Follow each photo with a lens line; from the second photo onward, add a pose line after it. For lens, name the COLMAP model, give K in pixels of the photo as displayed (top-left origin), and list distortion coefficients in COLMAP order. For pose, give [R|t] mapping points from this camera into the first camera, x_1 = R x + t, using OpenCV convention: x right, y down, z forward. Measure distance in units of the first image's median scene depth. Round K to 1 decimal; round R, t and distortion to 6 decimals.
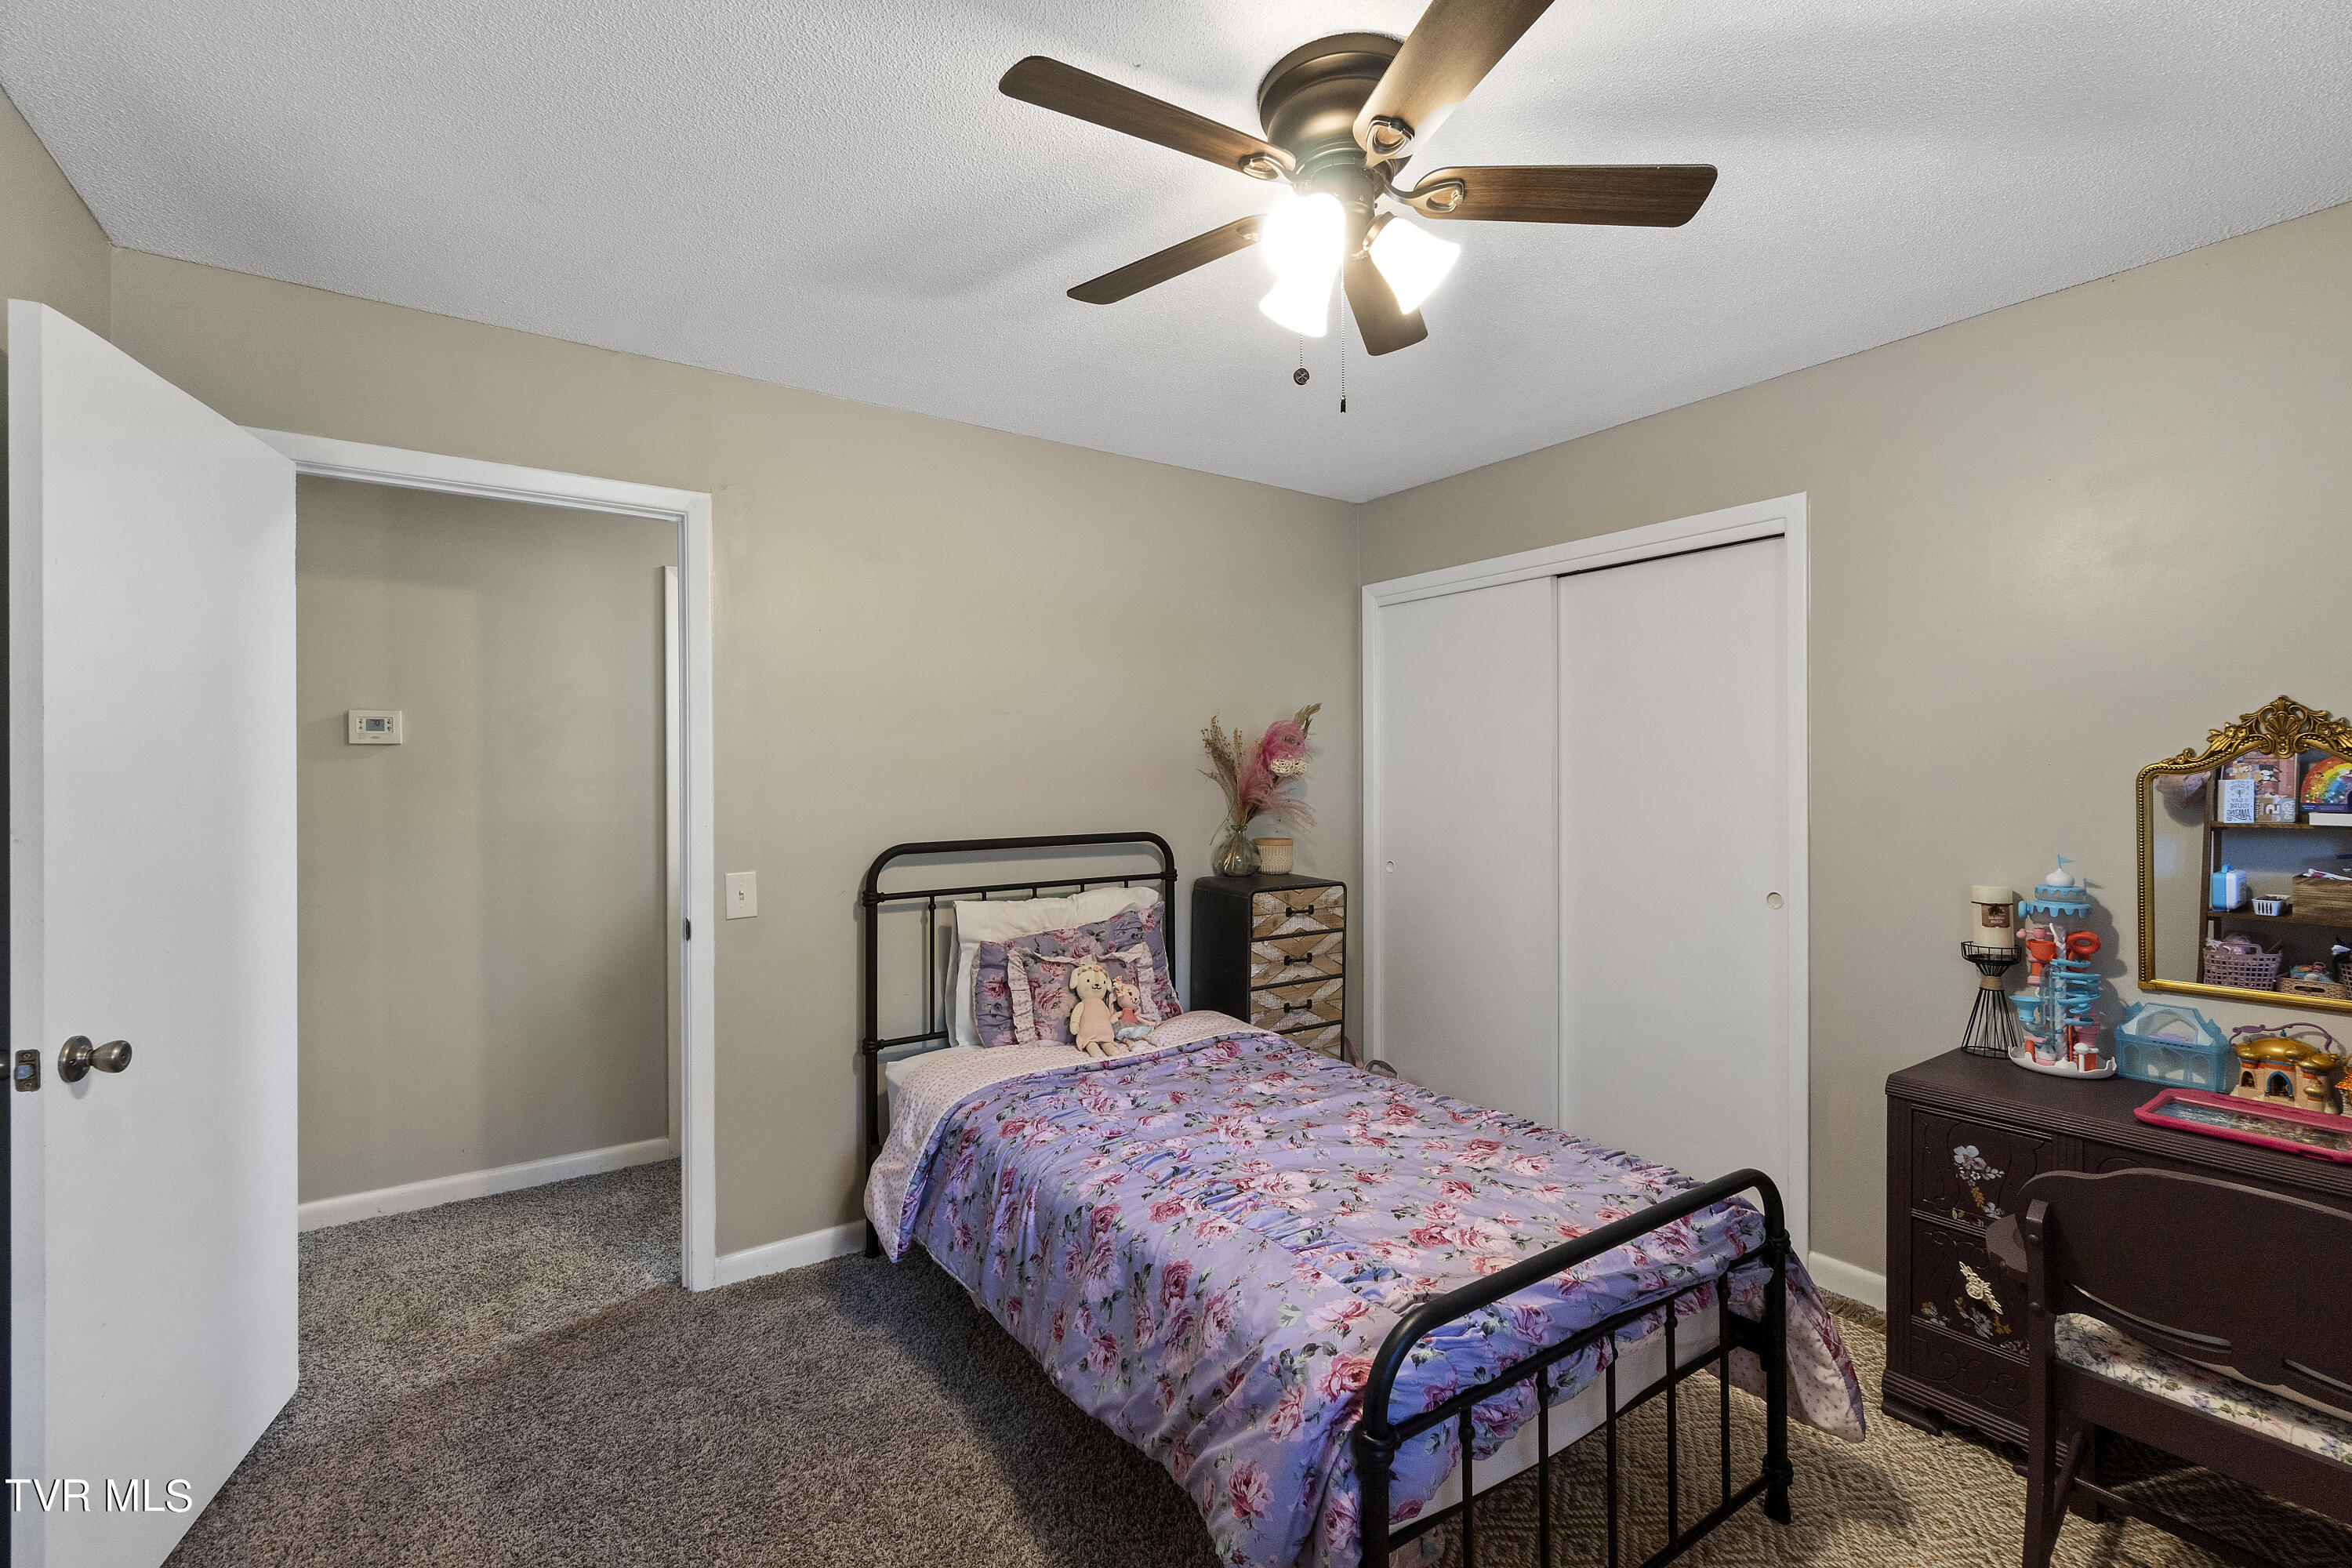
lens RADIAL K [[1019.8, 0, 1188.8], [0, 1019.8, 768.3], [0, 0, 1]] dist [0.000378, 0.000023]
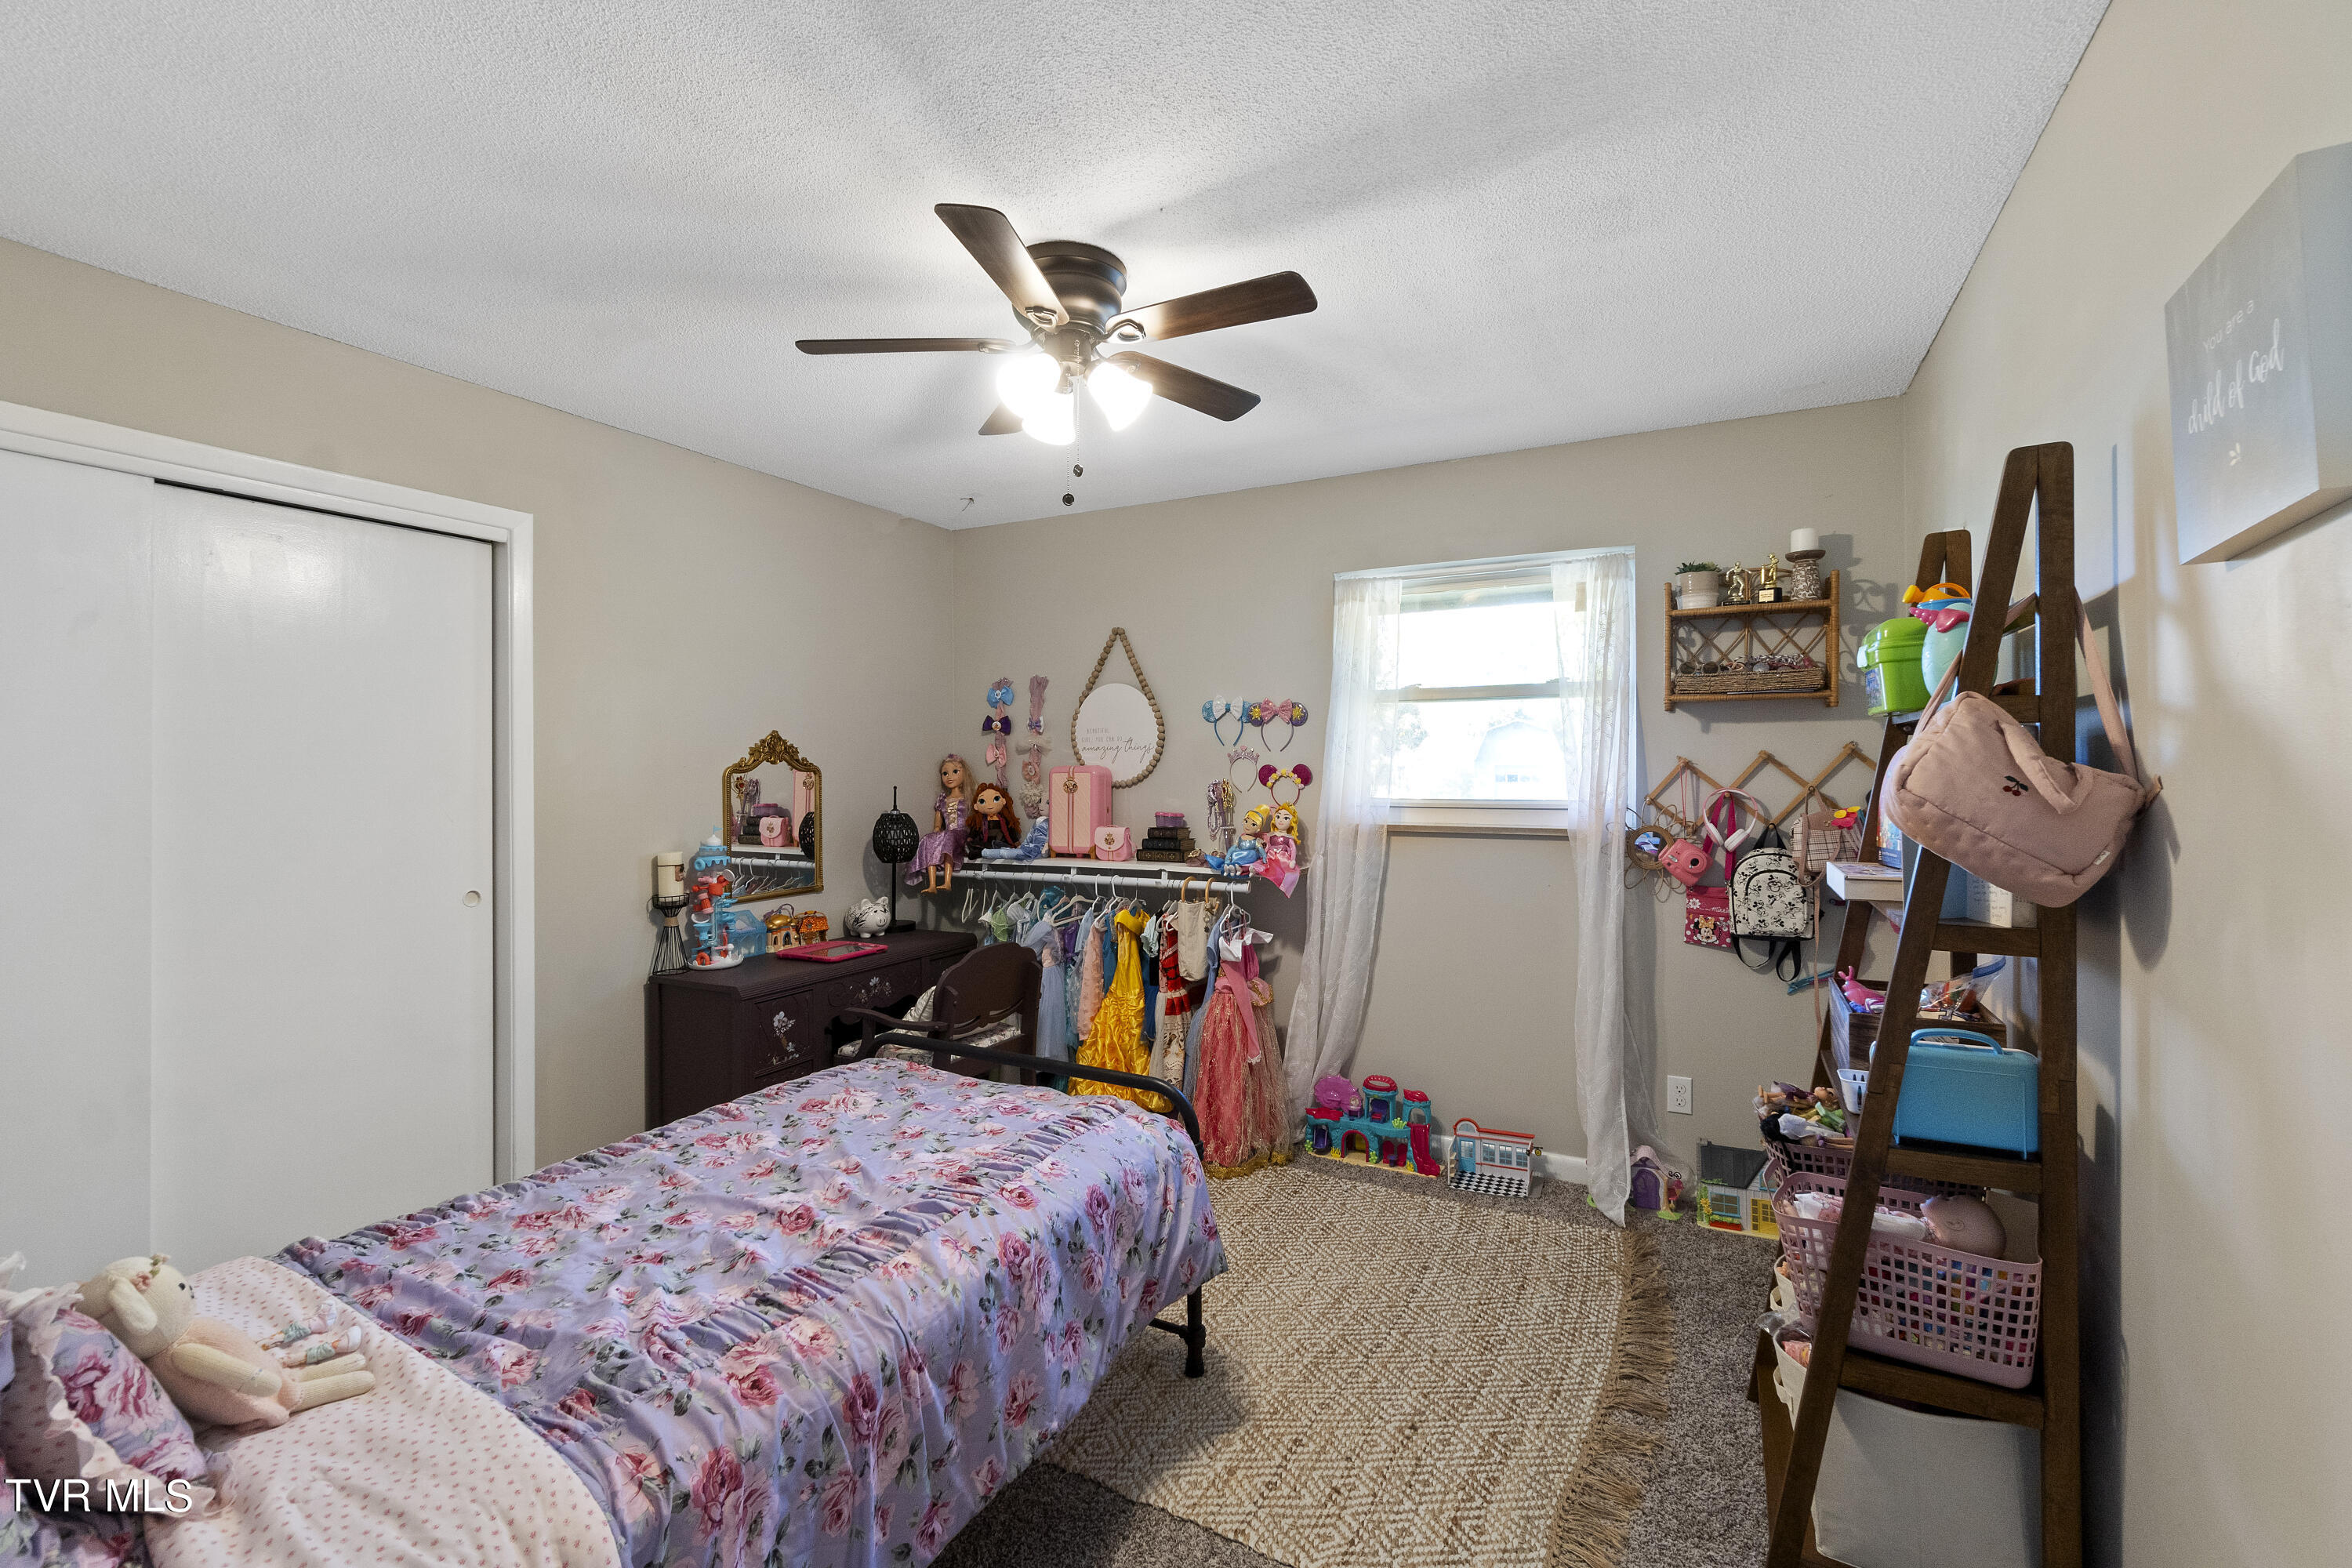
lens RADIAL K [[1019.8, 0, 1188.8], [0, 1019.8, 768.3], [0, 0, 1]] dist [0.000378, 0.000023]
pose [[-0.479560, 0.003053, 0.877504, -0.909531], [-0.001577, 0.999989, -0.004341, 0.003299], [-0.877508, -0.003466, -0.479550, 1.216929]]
